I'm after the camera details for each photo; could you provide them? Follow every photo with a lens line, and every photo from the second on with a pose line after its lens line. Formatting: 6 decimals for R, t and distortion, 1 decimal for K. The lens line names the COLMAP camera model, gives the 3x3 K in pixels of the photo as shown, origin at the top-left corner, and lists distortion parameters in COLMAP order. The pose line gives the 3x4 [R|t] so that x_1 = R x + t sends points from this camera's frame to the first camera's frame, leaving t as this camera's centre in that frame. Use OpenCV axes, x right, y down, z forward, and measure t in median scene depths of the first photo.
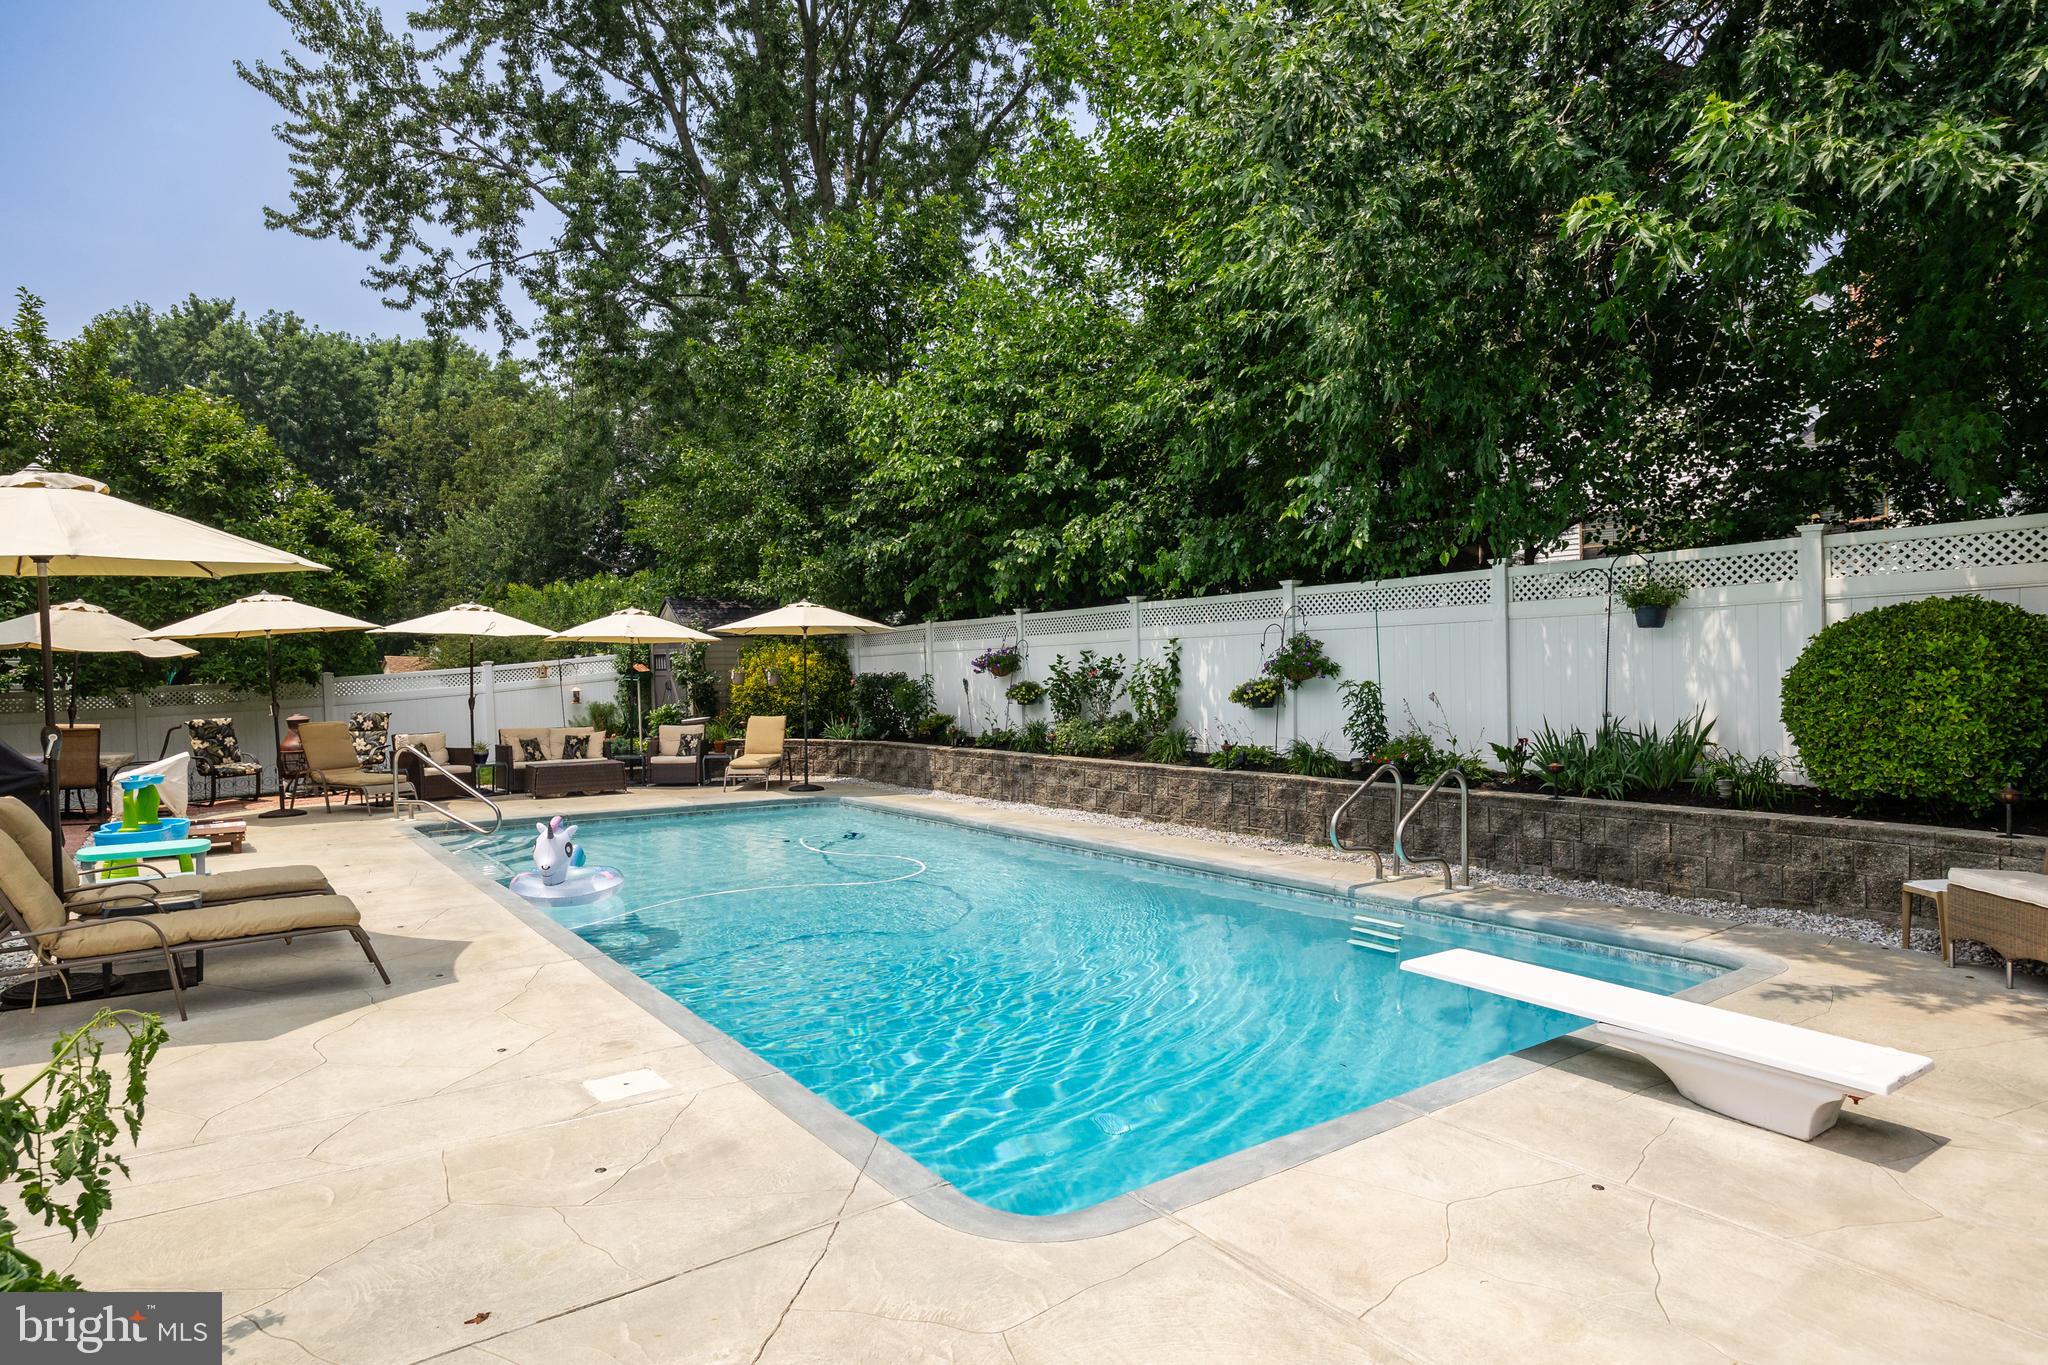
lens RADIAL K [[1140.4, 0, 1024.0], [0, 1140.4, 682.5], [0, 0, 1]] dist [-0.006854, -0.001227]
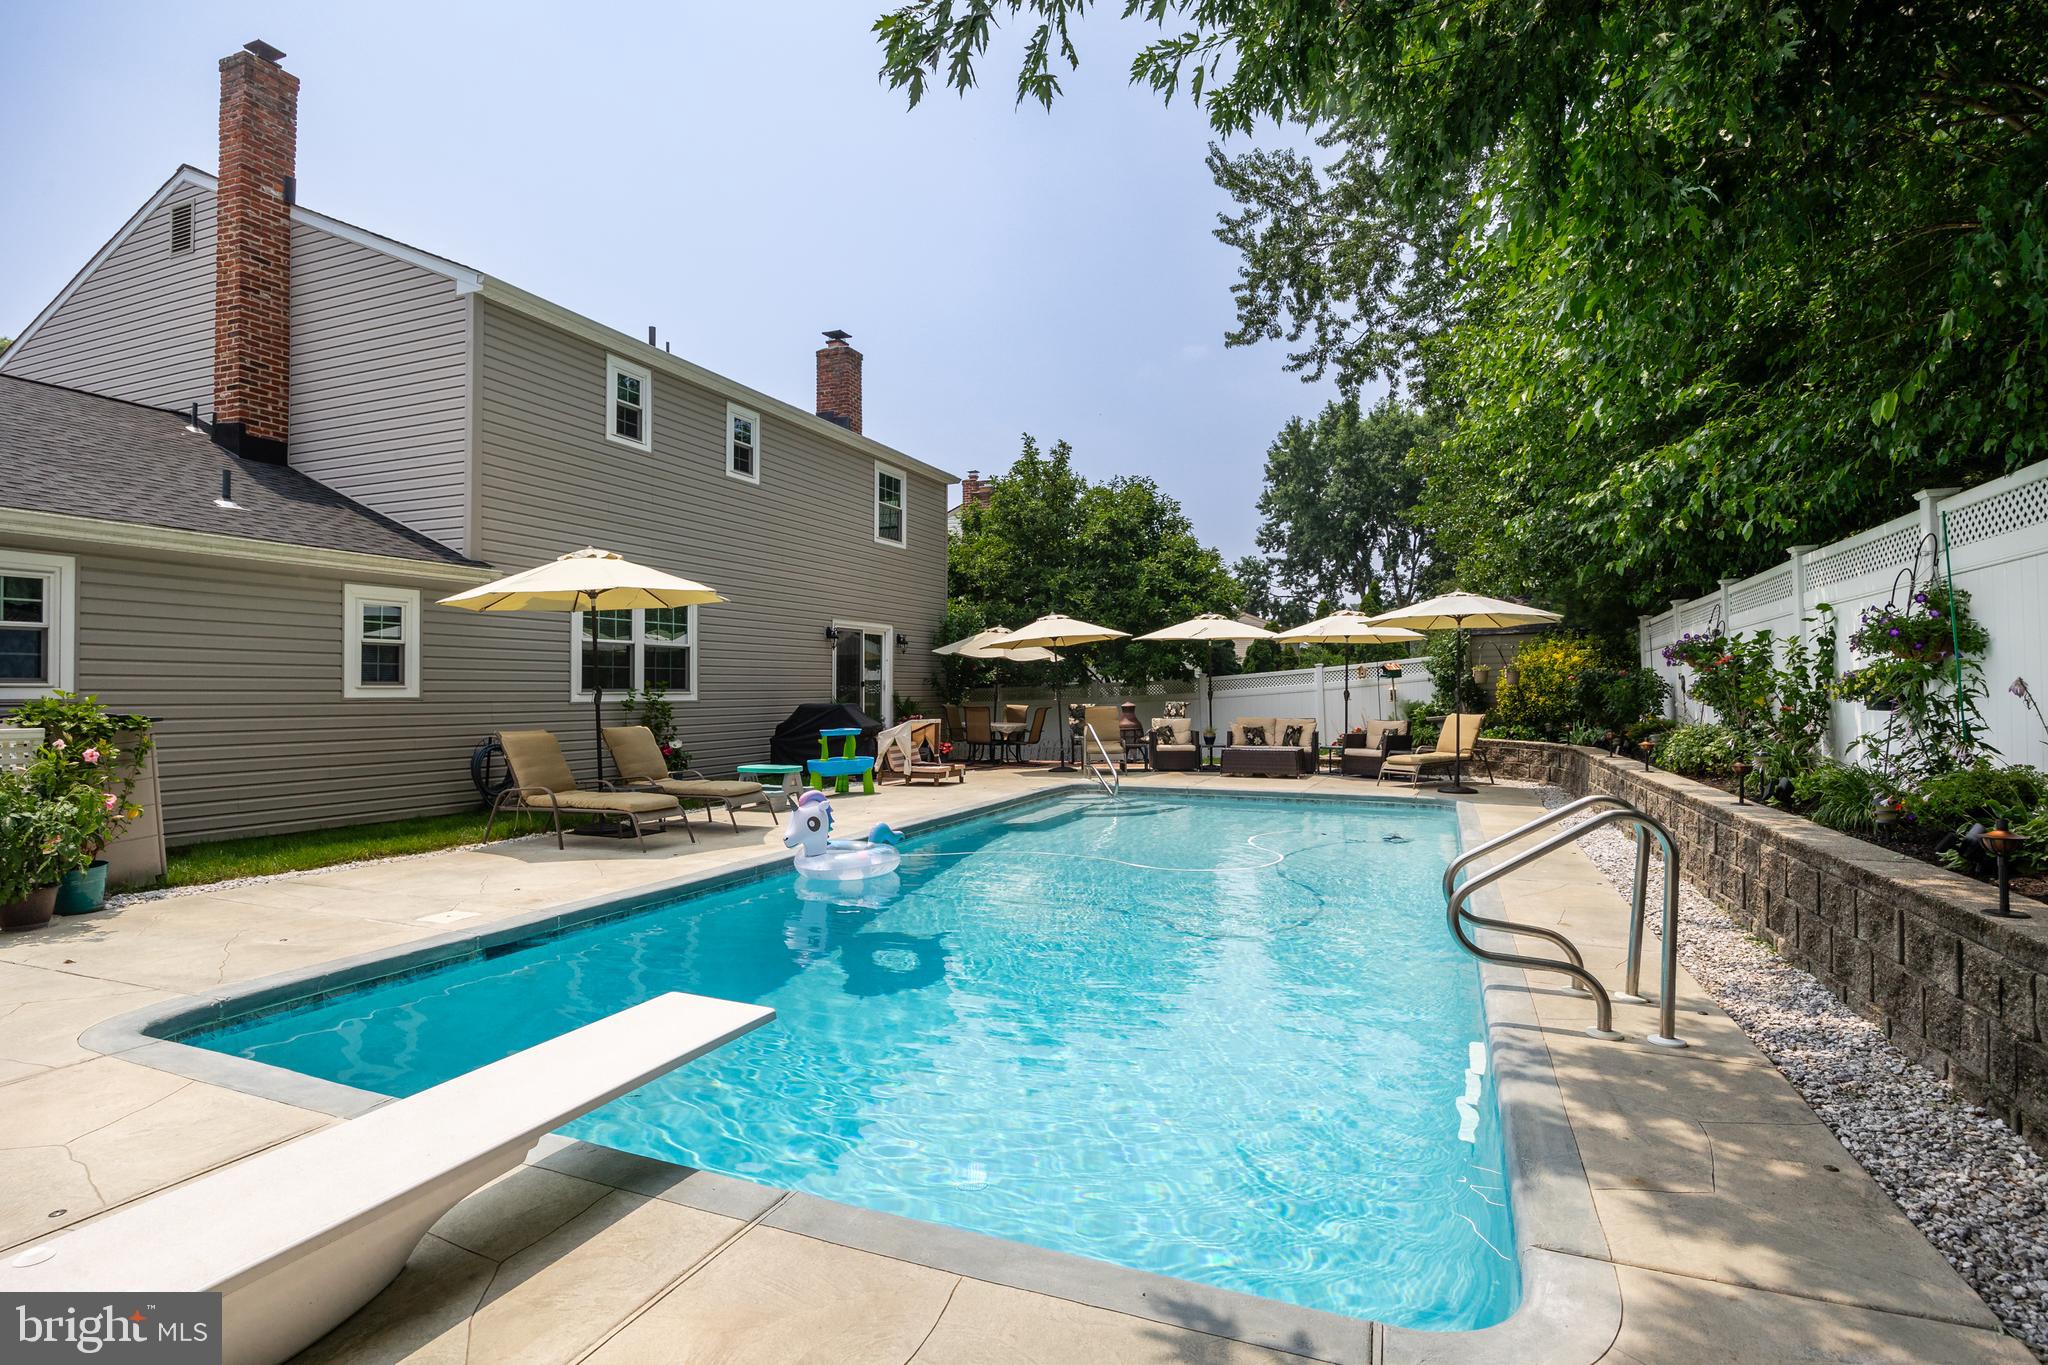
lens RADIAL K [[1001.3, 0, 1032.8], [0, 1001.3, 682.6], [0, 0, 1]] dist [-0.019851, -0.000361]
pose [[0.522864, 0.000095, -0.852416, 0.266048], [-0.008699, 0.999949, -0.005225, 0.009374], [0.852372, 0.010147, 0.522838, 0.219747]]
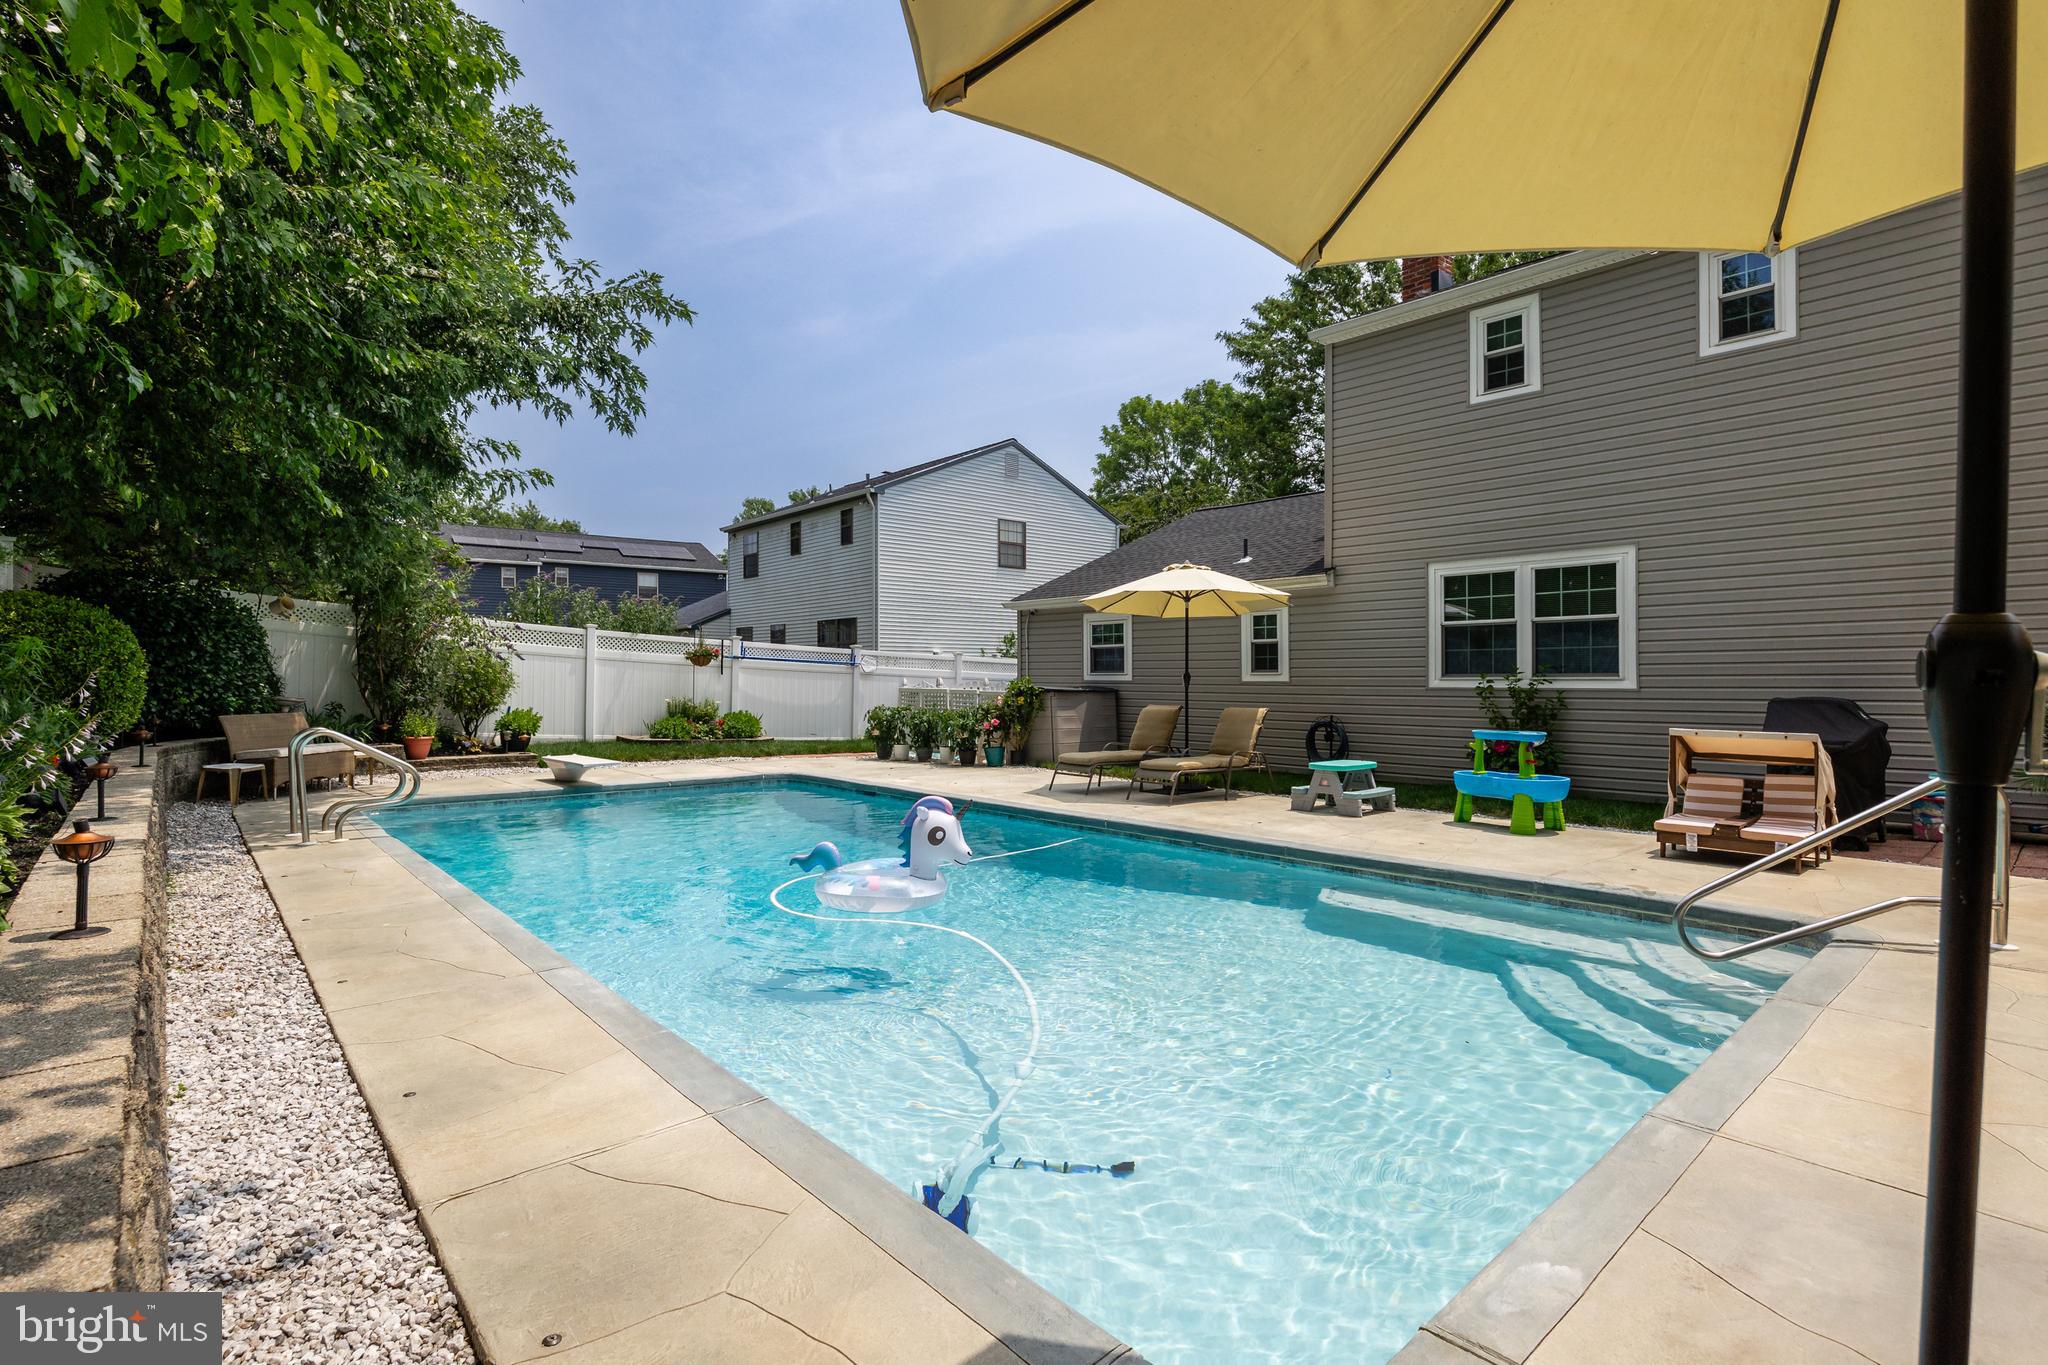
lens RADIAL K [[966.5, 0, 1044.5], [0, 966.5, 683.0], [0, 0, 1]] dist [-0.020298, 0.001252]
pose [[-0.993393, 0.005072, -0.114651, -0.100840], [0.004428, 0.999973, 0.005870, 0.013446], [0.114677, 0.005323, -0.993389, 0.852732]]
